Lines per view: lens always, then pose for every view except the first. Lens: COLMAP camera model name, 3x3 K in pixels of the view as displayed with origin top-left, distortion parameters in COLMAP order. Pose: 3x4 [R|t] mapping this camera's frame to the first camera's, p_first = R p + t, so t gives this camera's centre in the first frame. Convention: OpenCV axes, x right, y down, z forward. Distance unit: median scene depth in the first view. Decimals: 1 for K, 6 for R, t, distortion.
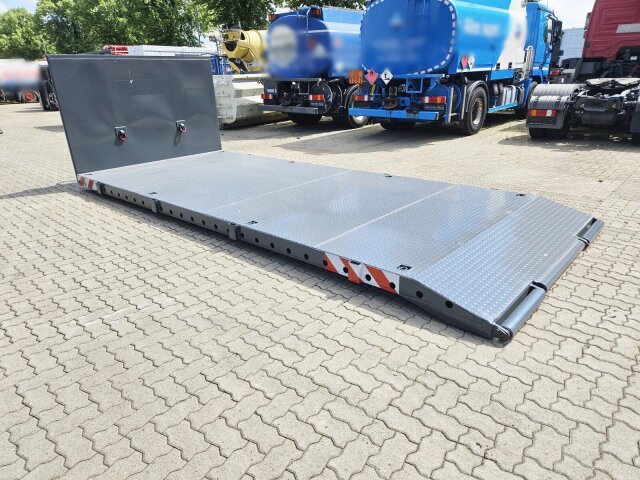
lens RADIAL K [[425.2, 0, 318.5], [0, 425.2, 250.7], [0, 0, 1]] dist [0.072442, -0.059743]
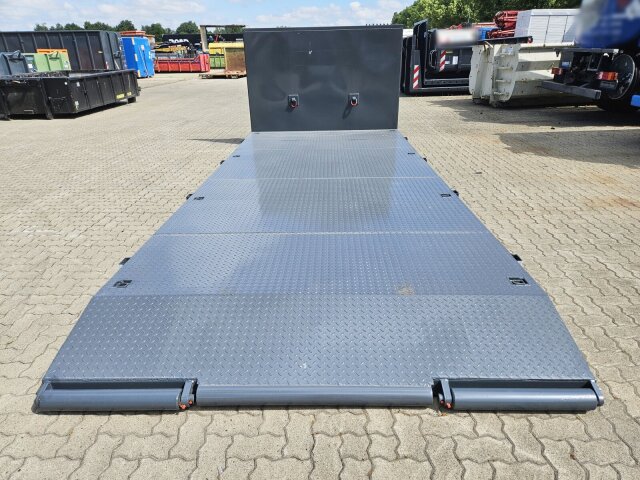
lens RADIAL K [[425.2, 0, 318.5], [0, 425.2, 250.7], [0, 0, 1]] dist [0.072442, -0.059743]
pose [[0.660647, 0.332064, -0.673260, 0.312316], [-0.288655, 0.940264, 0.180507, -0.089292], [0.692982, 0.075088, 0.717034, 0.200798]]
